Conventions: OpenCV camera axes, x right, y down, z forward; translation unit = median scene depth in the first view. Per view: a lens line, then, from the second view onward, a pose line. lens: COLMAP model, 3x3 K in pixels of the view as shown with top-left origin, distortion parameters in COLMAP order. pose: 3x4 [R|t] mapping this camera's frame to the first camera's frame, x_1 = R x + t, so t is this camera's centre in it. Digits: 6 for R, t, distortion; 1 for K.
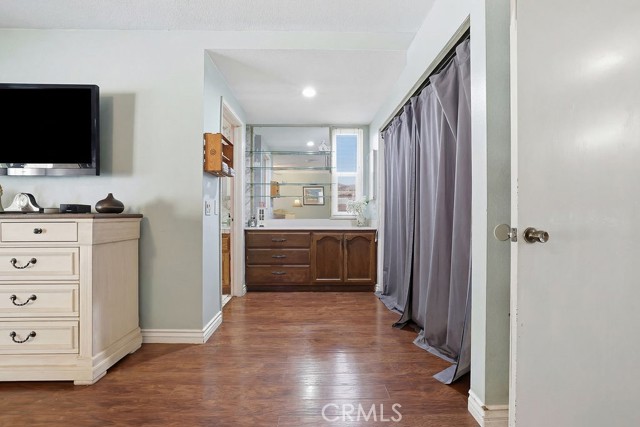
lens RADIAL K [[277.8, 0, 319.1], [0, 277.8, 211.4], [0, 0, 1]] dist [-0.045614, 0.016856]
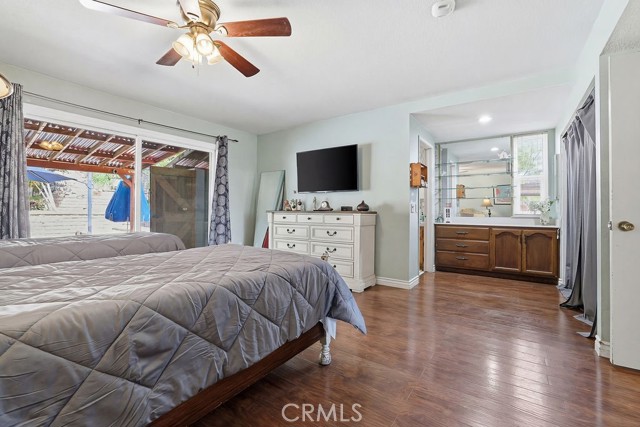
lens RADIAL K [[277.9, 0, 332.4], [0, 277.9, 206.5], [0, 0, 1]] dist [-0.018885, 0.000316]
pose [[0.821389, -0.004338, -0.570352, 0.093642], [-0.004280, 0.999896, -0.013769, 0.001414], [0.570353, 0.013751, 0.821285, -0.395094]]
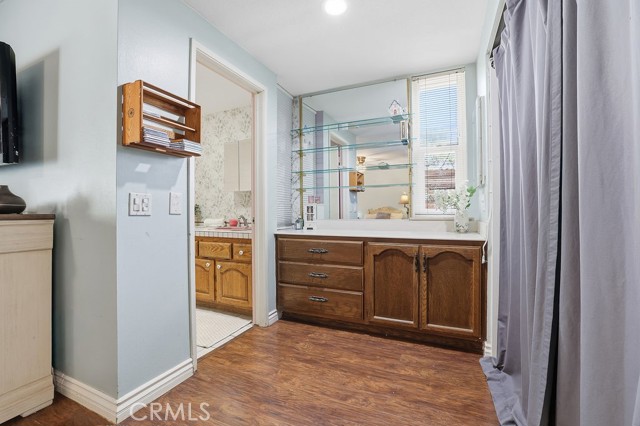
lens RADIAL K [[277.8, 0, 319.1], [0, 277.8, 210.9], [0, 0, 1]] dist [-0.045614, 0.016856]
pose [[0.900306, -0.007951, -0.435186, 0.151397], [0.009282, 0.999956, 0.000933, 0.004488], [0.435159, -0.004880, 0.900340, 0.387005]]
